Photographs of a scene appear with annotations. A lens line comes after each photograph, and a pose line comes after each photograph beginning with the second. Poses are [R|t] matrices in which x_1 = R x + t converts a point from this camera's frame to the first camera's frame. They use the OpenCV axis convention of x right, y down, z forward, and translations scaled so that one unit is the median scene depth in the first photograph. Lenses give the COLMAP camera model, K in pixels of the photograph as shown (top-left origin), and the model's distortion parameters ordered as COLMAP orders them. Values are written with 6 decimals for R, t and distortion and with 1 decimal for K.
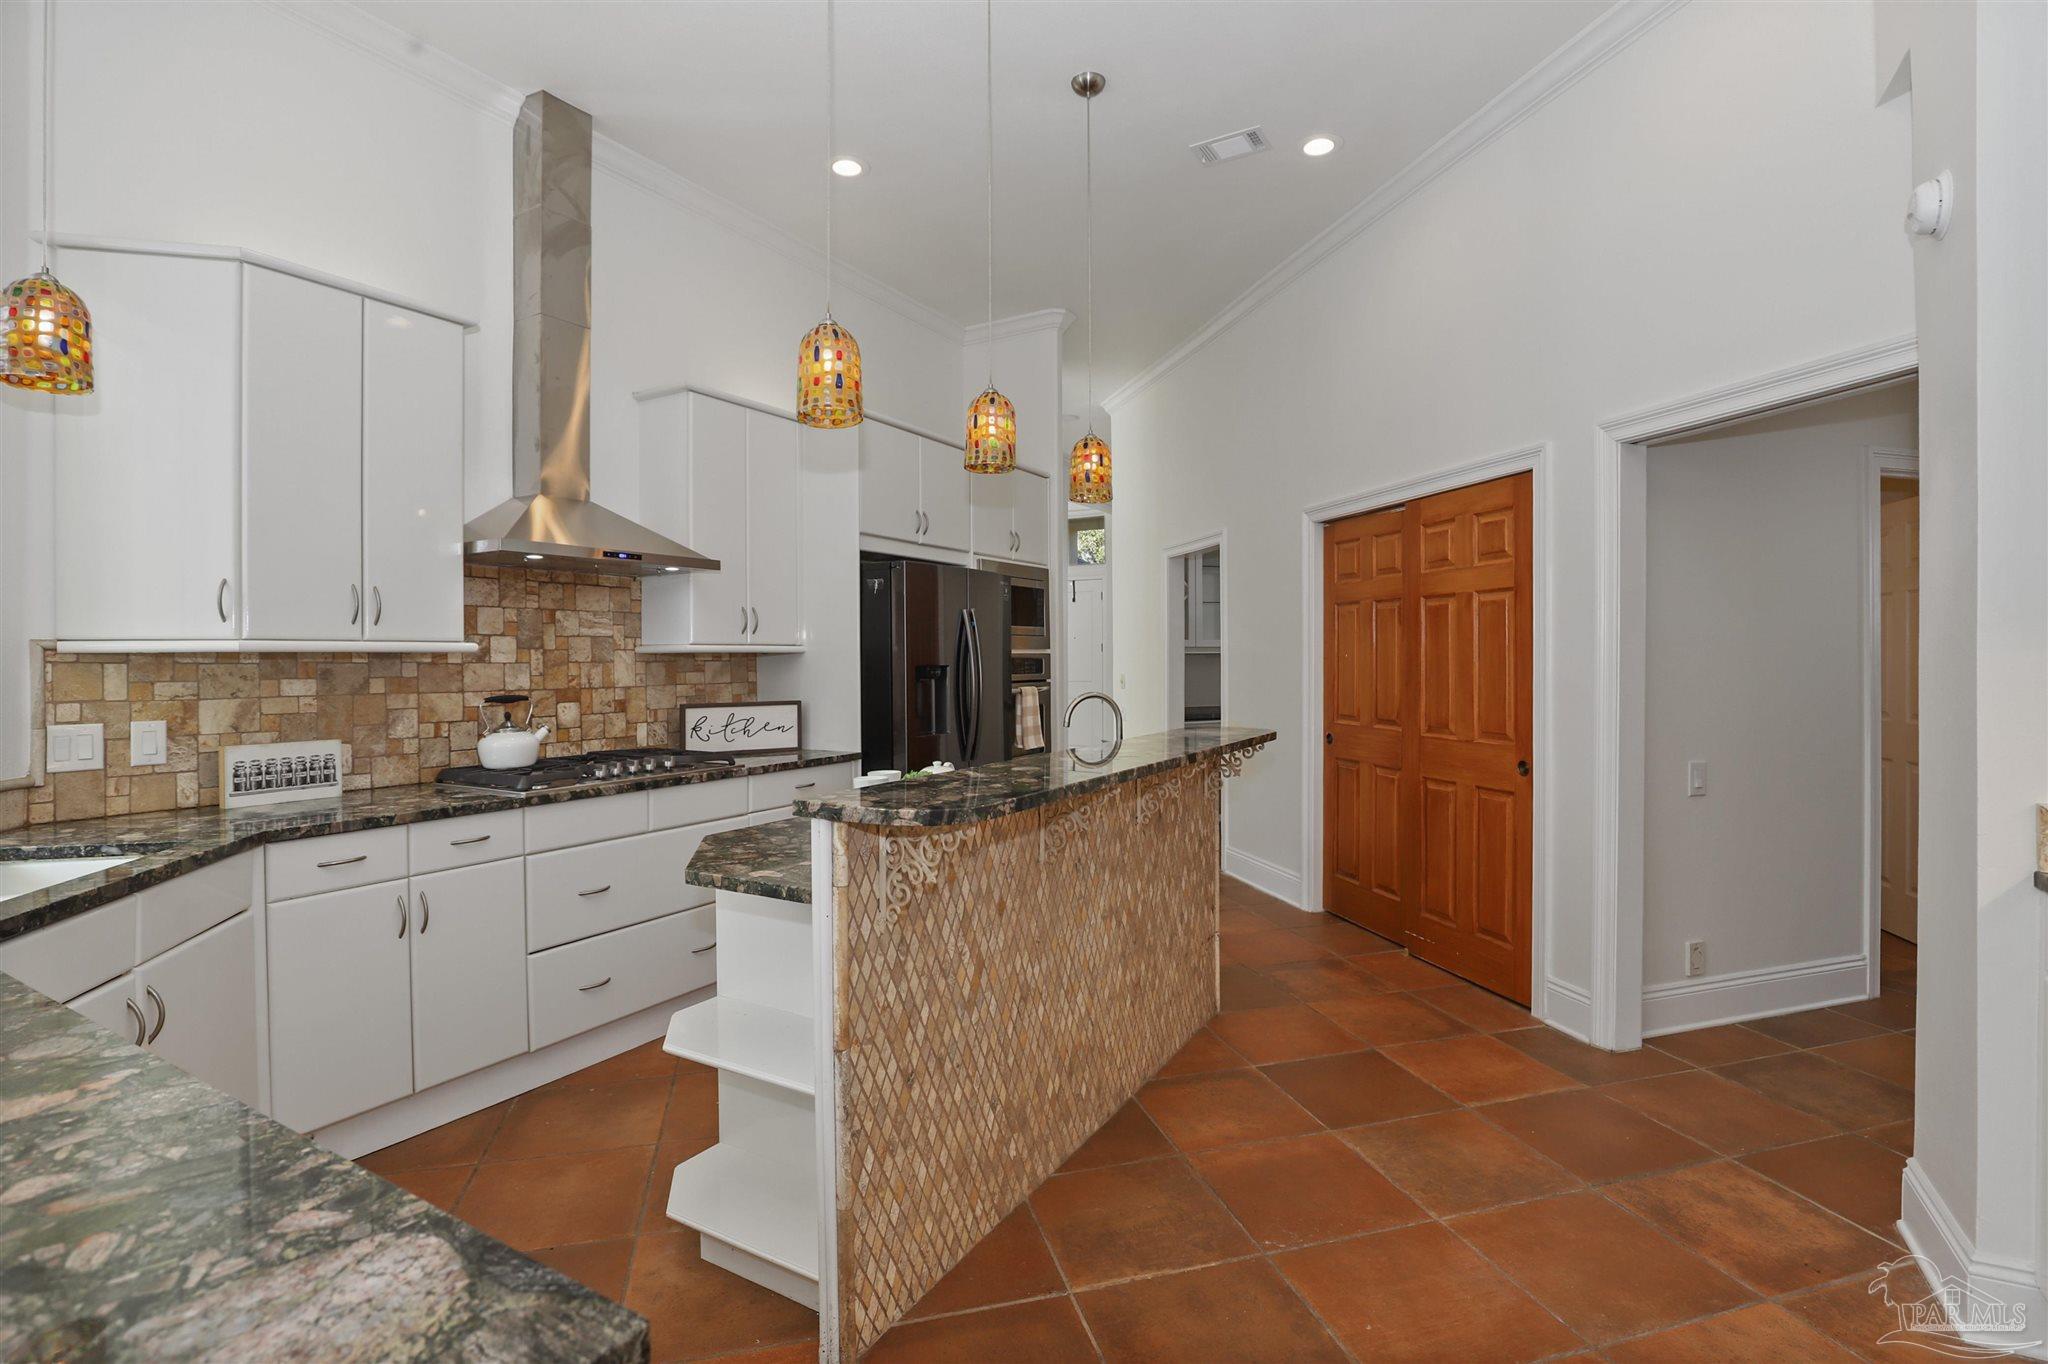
lens RADIAL K [[960.7, 0, 1051.6], [0, 960.7, 651.9], [0, 0, 1]] dist [-0.030451, 0.001594]
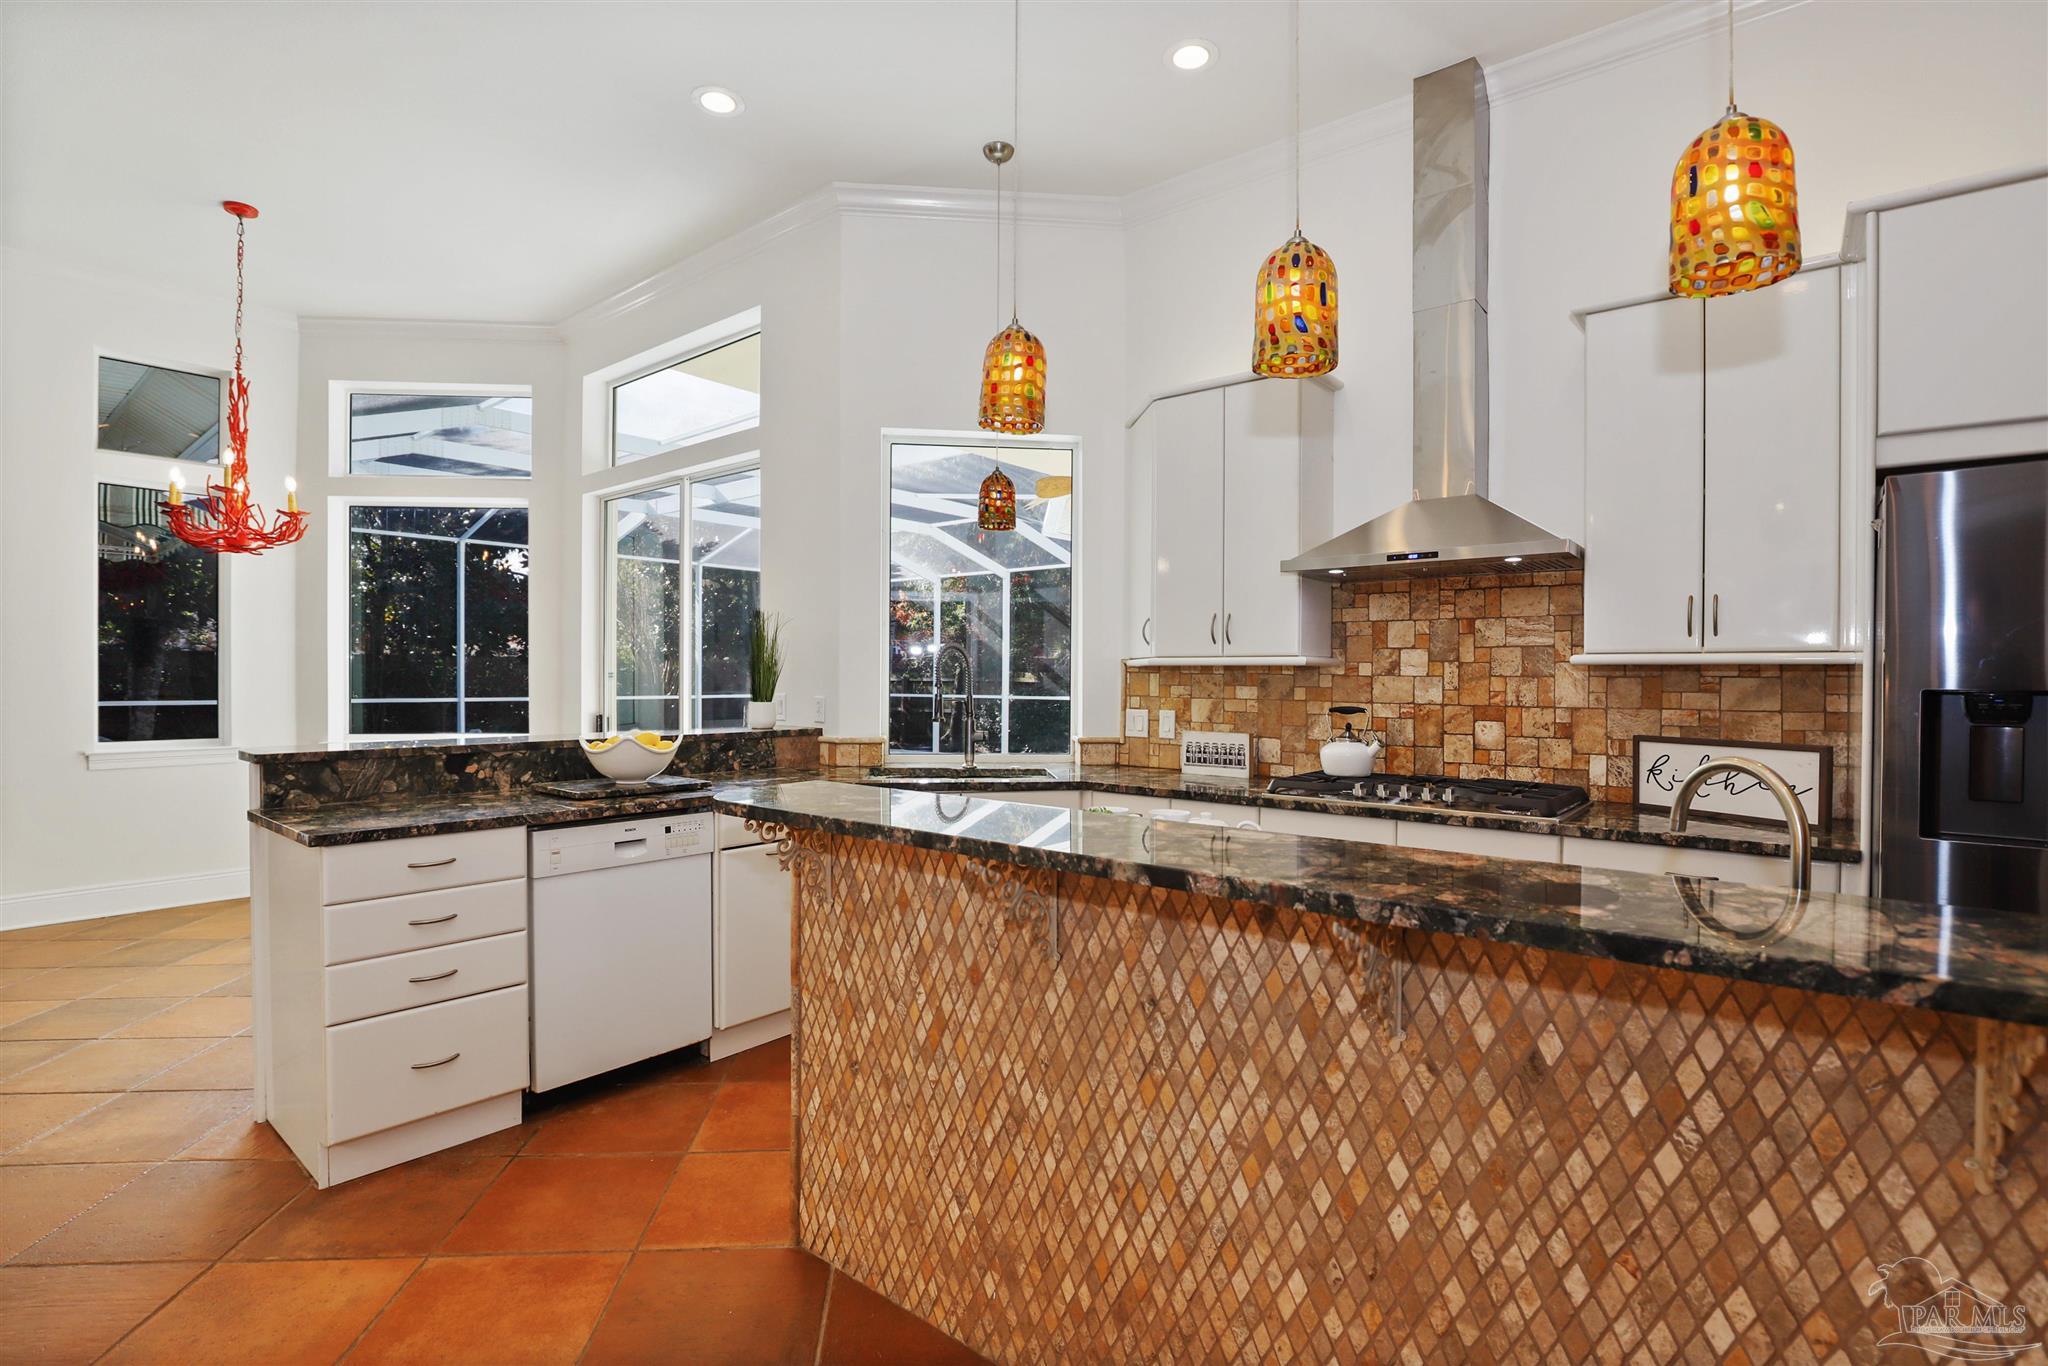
lens RADIAL K [[960.7, 0, 1017.6], [0, 960.7, 690.2], [0, 0, 1]] dist [-0.030451, 0.001594]
pose [[-0.181466, 0.020889, -0.983175, 0.535609], [0.001373, 0.999779, 0.020988, 0.005434], [0.983396, 0.002459, -0.181454, 0.861145]]
